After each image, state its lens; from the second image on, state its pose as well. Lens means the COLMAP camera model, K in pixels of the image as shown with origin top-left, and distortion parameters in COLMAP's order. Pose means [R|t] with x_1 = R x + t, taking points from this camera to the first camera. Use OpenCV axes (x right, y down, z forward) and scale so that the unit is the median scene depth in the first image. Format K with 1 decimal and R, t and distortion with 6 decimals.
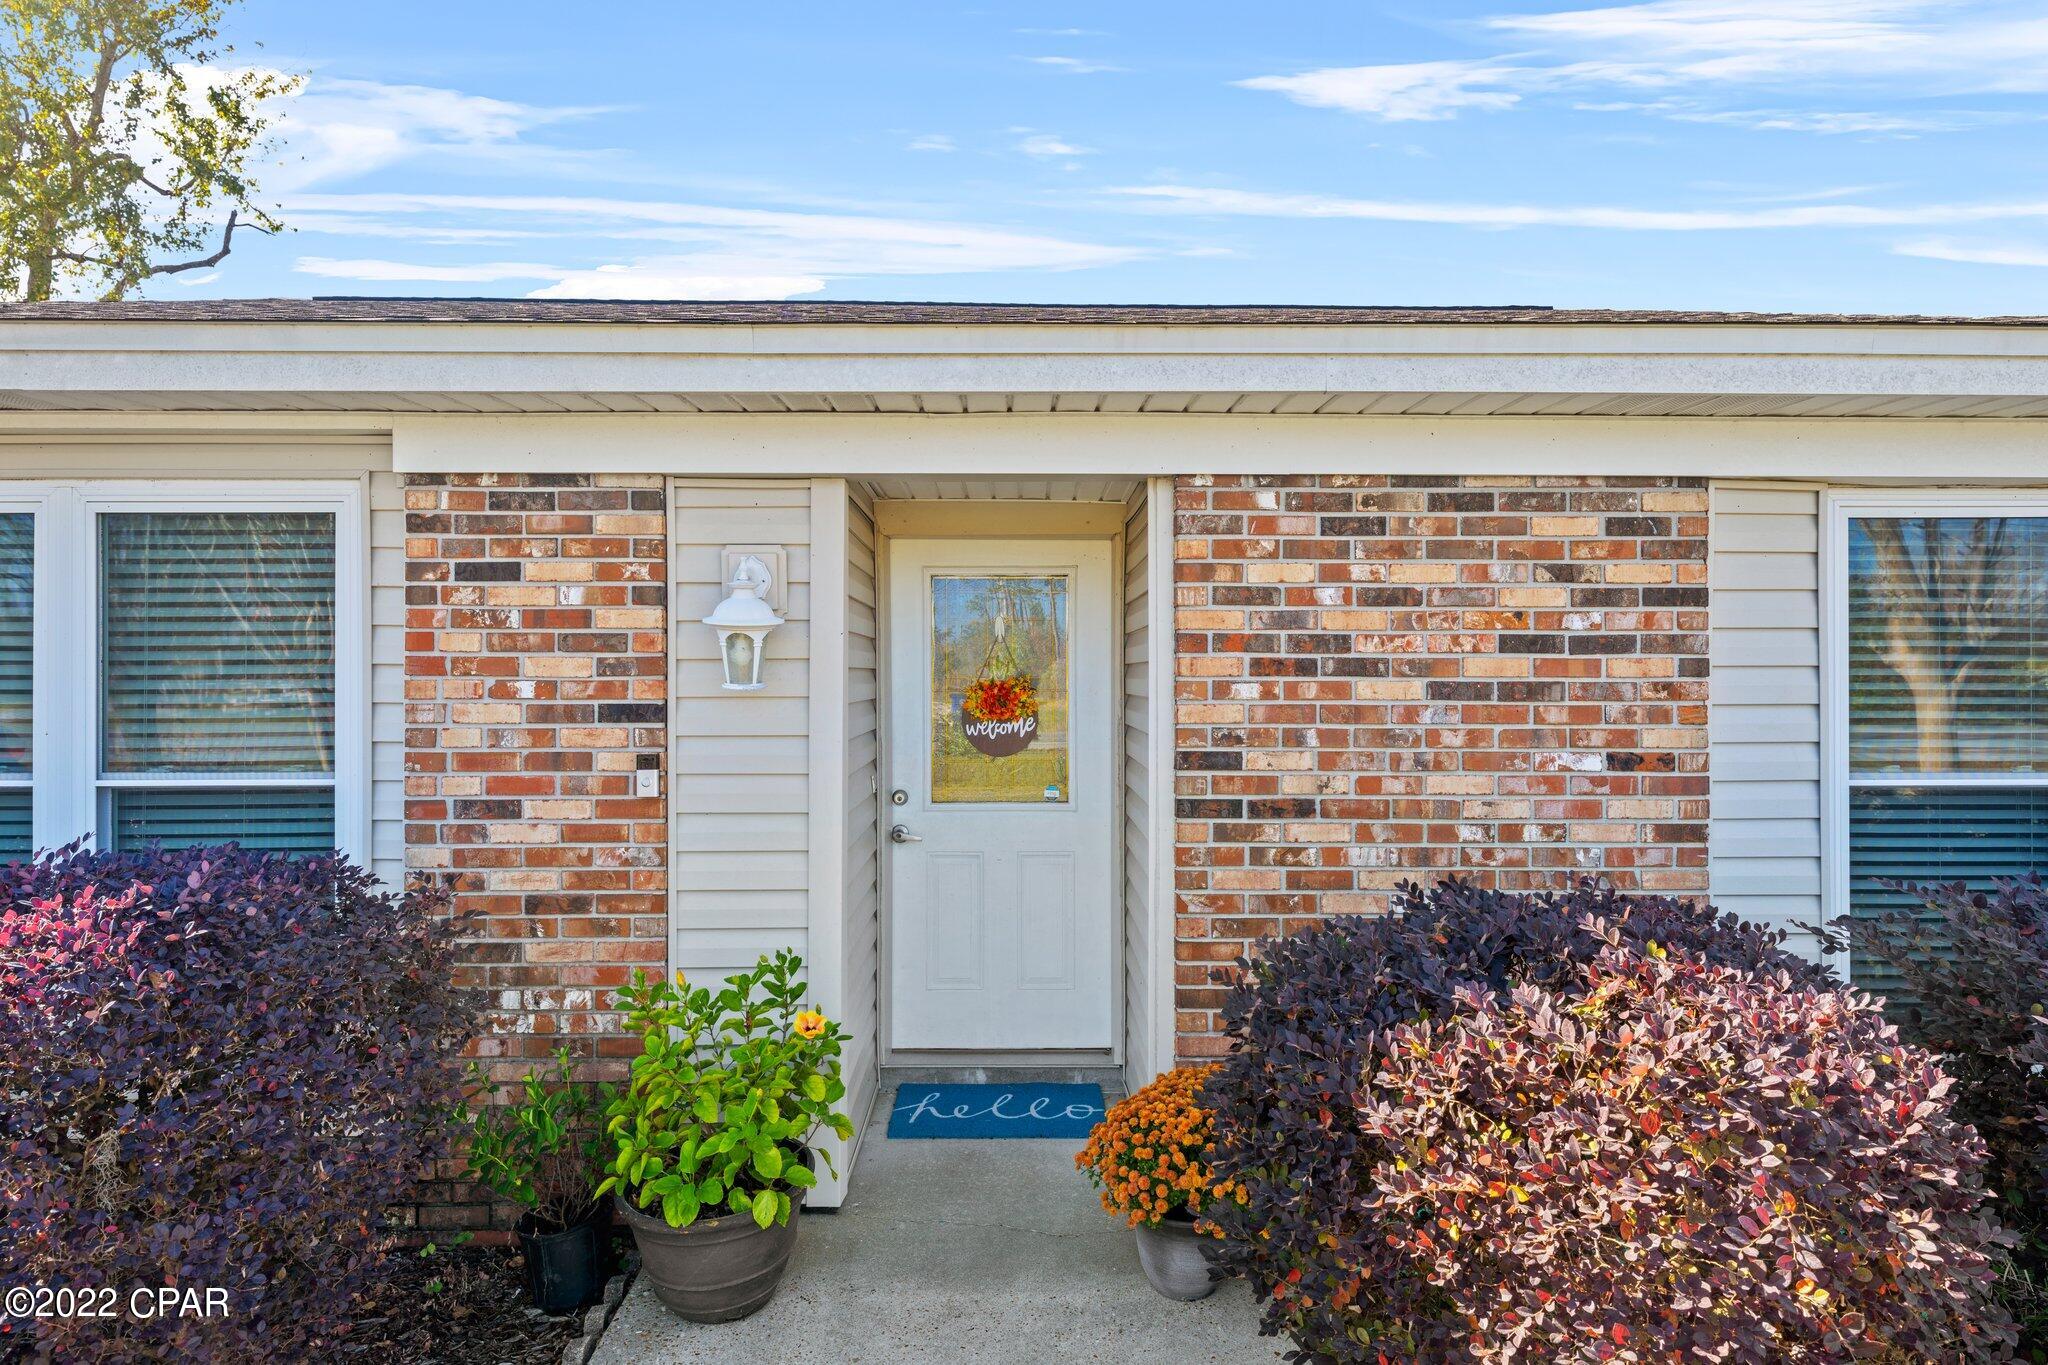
lens RADIAL K [[1119.6, 0, 1016.1], [0, 1119.6, 679.7], [0, 0, 1]] dist [0.003584, -0.001623]
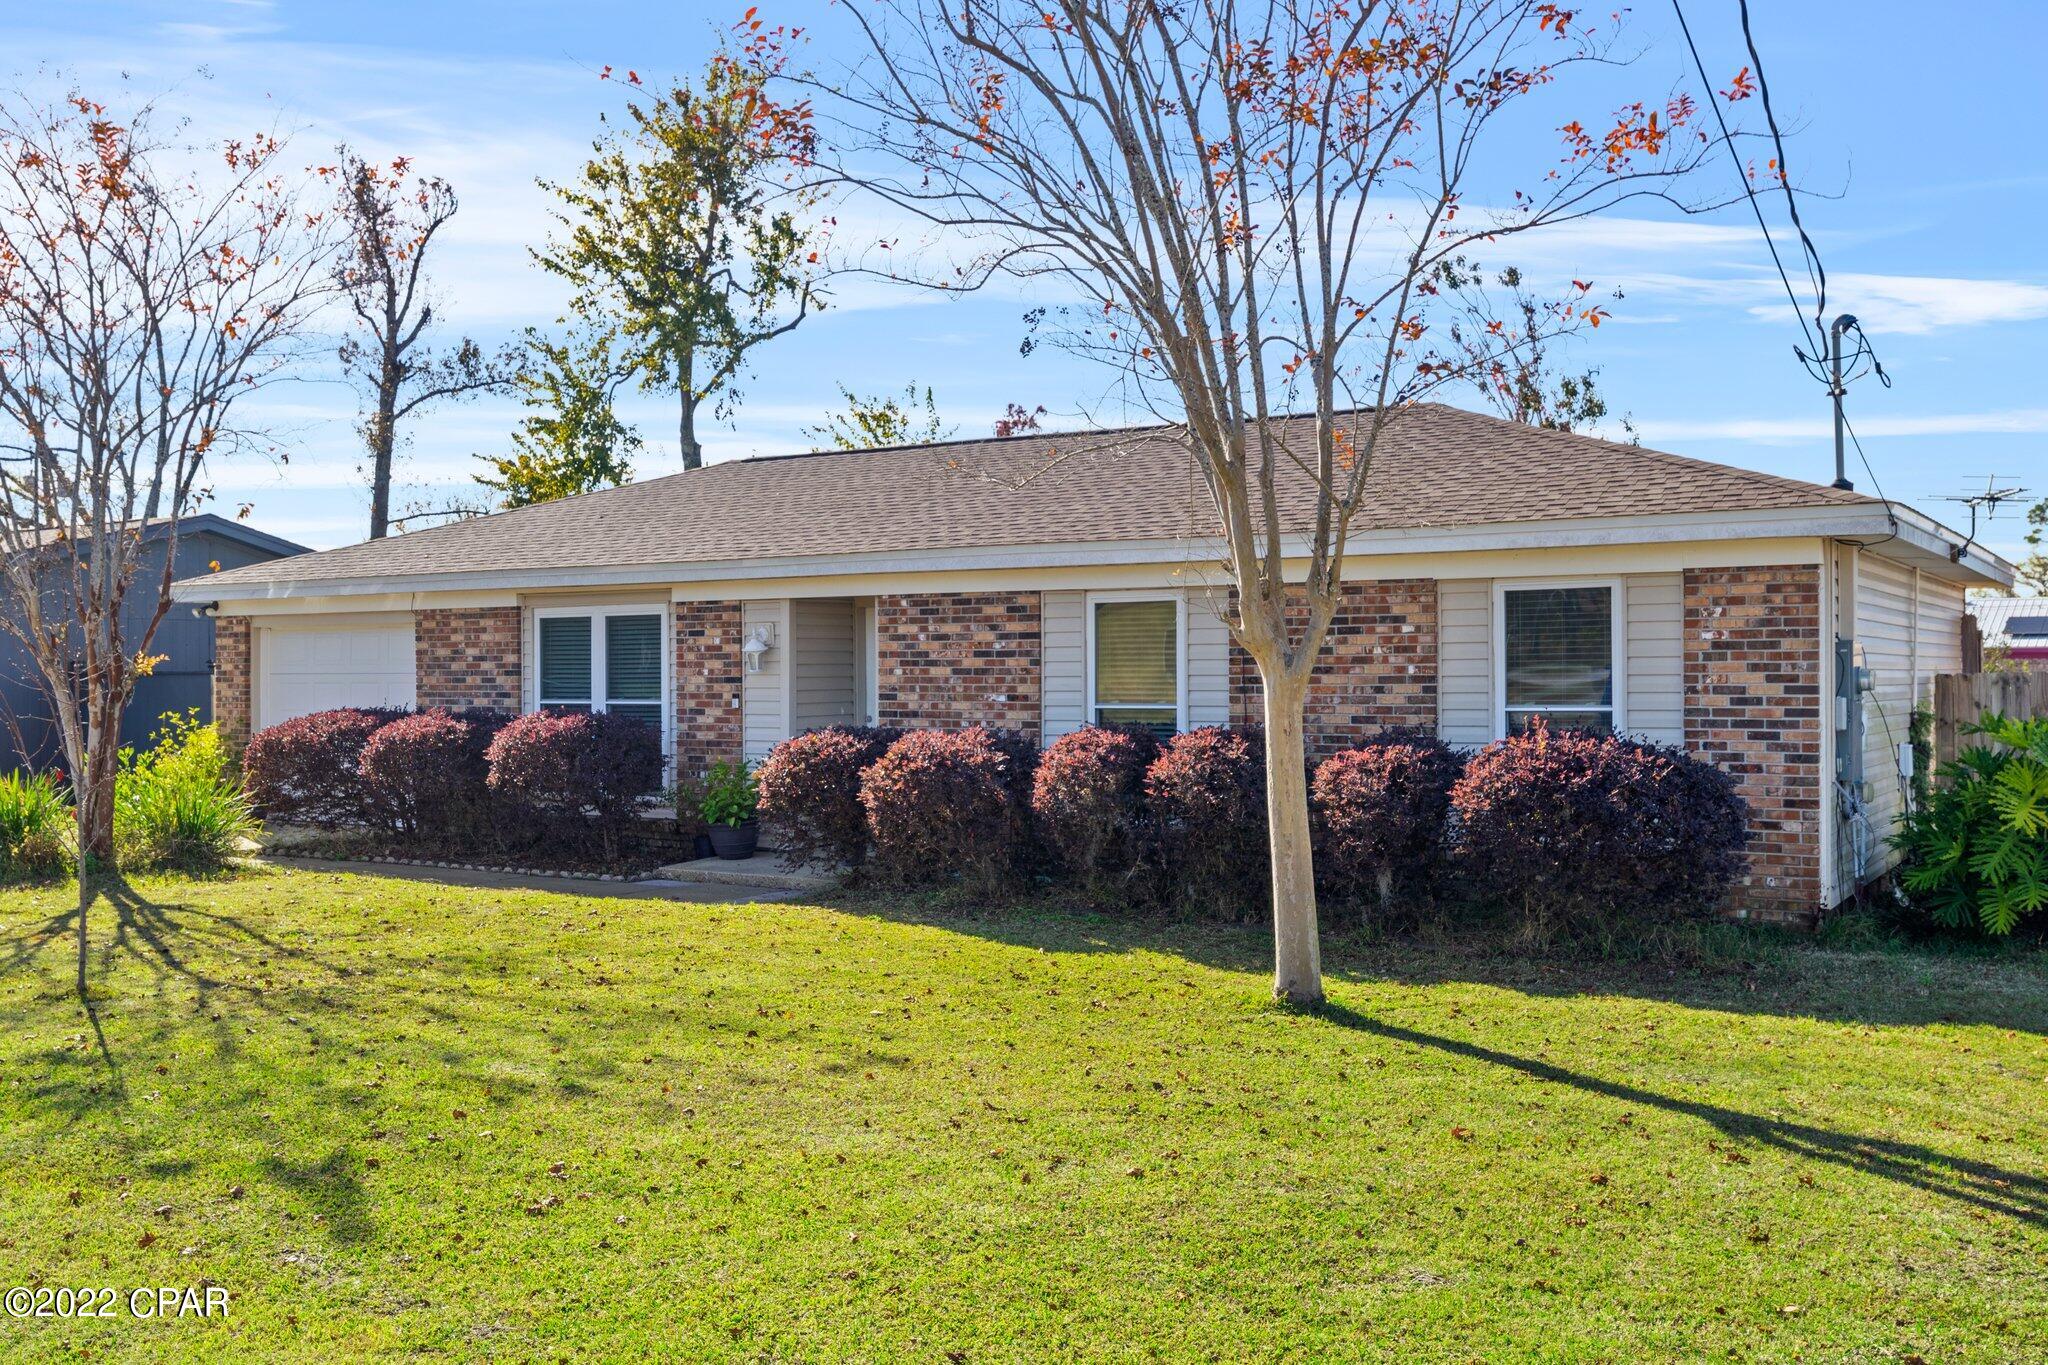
lens RADIAL K [[1838.5, 0, 1030.7], [0, 1838.5, 679.8], [0, 0, 1]] dist [0.006935, 0.006052]
pose [[0.836233, -0.001443, -0.548373, 2.986237], [0.002381, 0.999997, 0.000999, 0.025967], [0.548370, -0.002141, 0.836233, -2.641408]]
